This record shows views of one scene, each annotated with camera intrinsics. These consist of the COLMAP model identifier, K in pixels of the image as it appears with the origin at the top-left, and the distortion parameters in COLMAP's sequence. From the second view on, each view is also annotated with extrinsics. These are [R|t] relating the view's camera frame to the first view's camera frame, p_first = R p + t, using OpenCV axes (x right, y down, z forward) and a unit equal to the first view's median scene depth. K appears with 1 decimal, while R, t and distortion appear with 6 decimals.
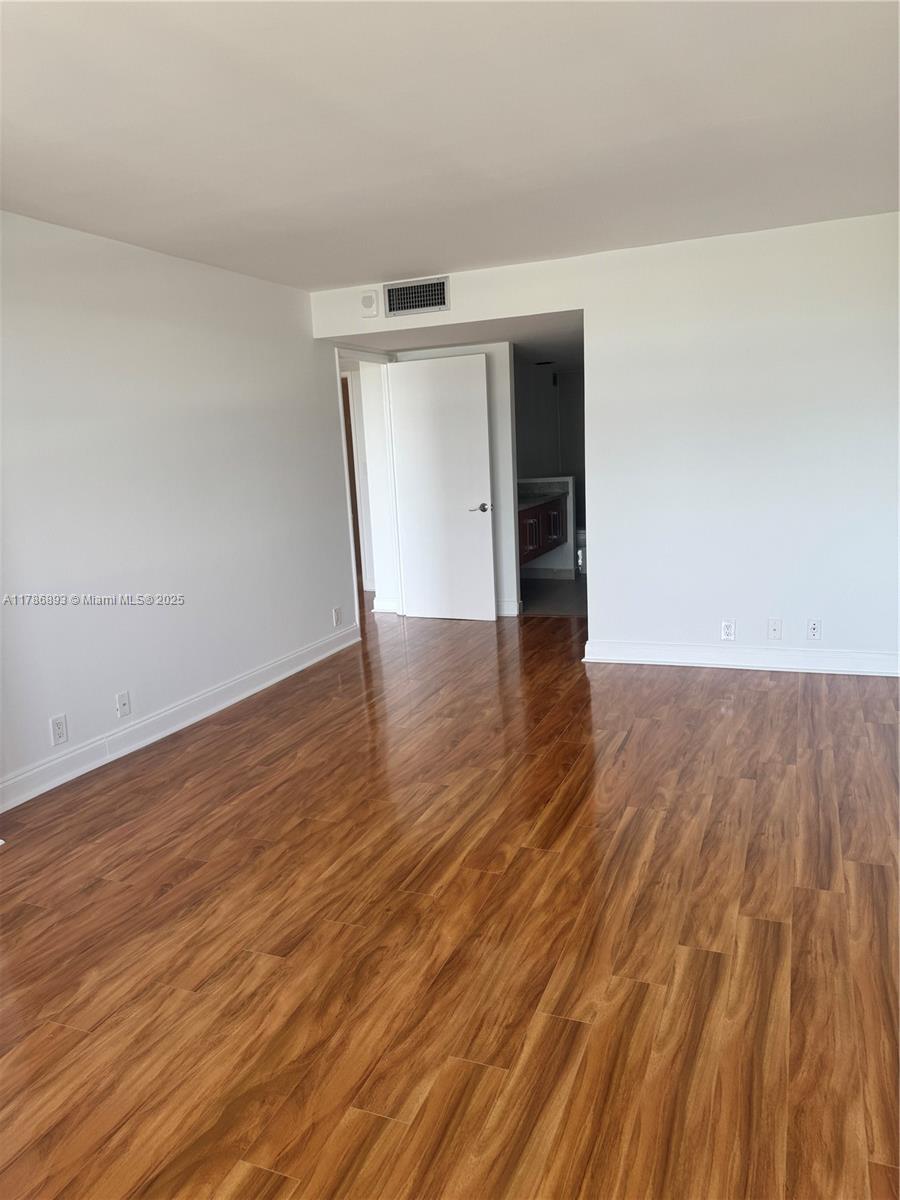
lens RADIAL K [[852.9, 0, 447.3], [0, 852.9, 598.0], [0, 0, 1]] dist [0.031391, -0.027263]
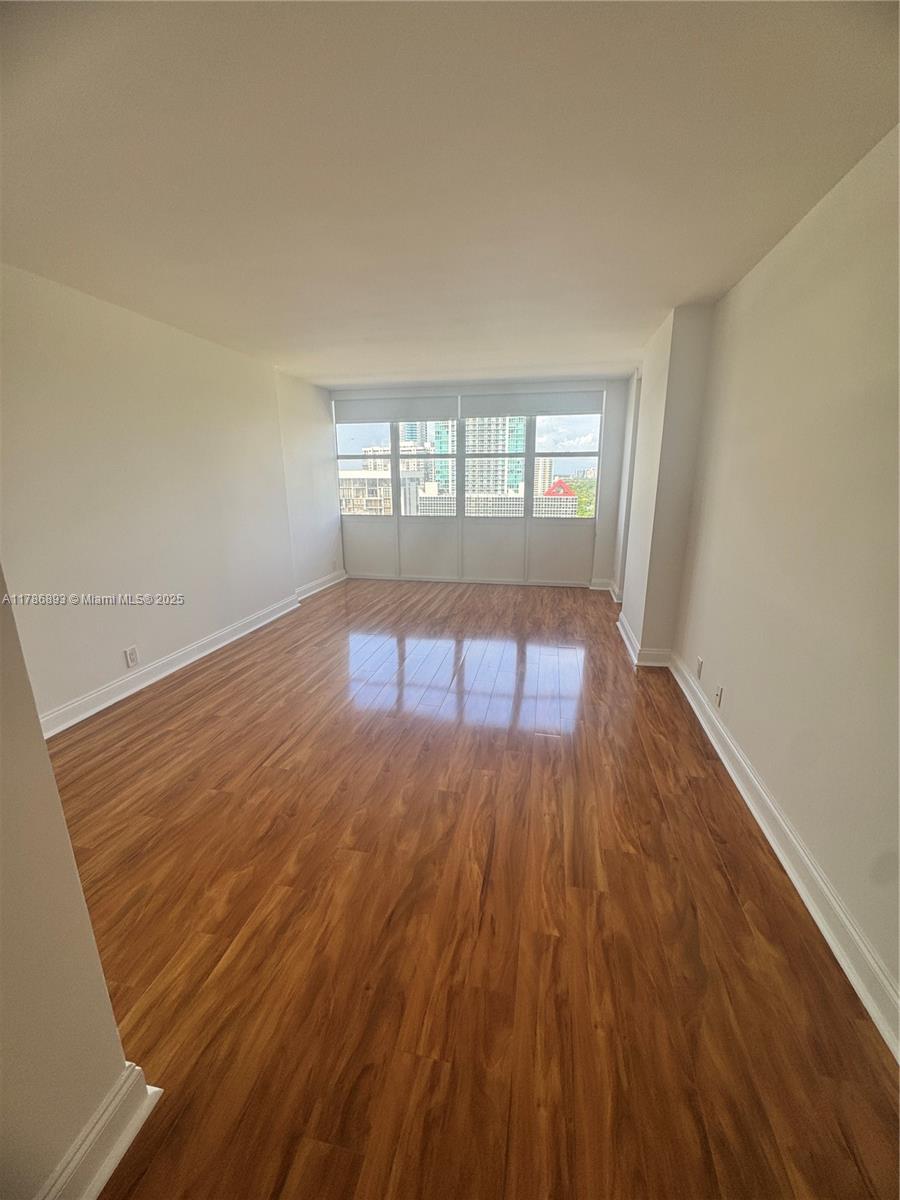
lens RADIAL K [[480.7, 0, 449.1], [0, 480.7, 600.5], [0, 0, 1]] dist [-0.007147, 0.001126]
pose [[-0.980883, 0.098772, -0.167671, 0.078411], [0.016688, 0.901135, 0.433218, -0.329514], [0.193884, 0.422138, -0.885556, 1.766110]]
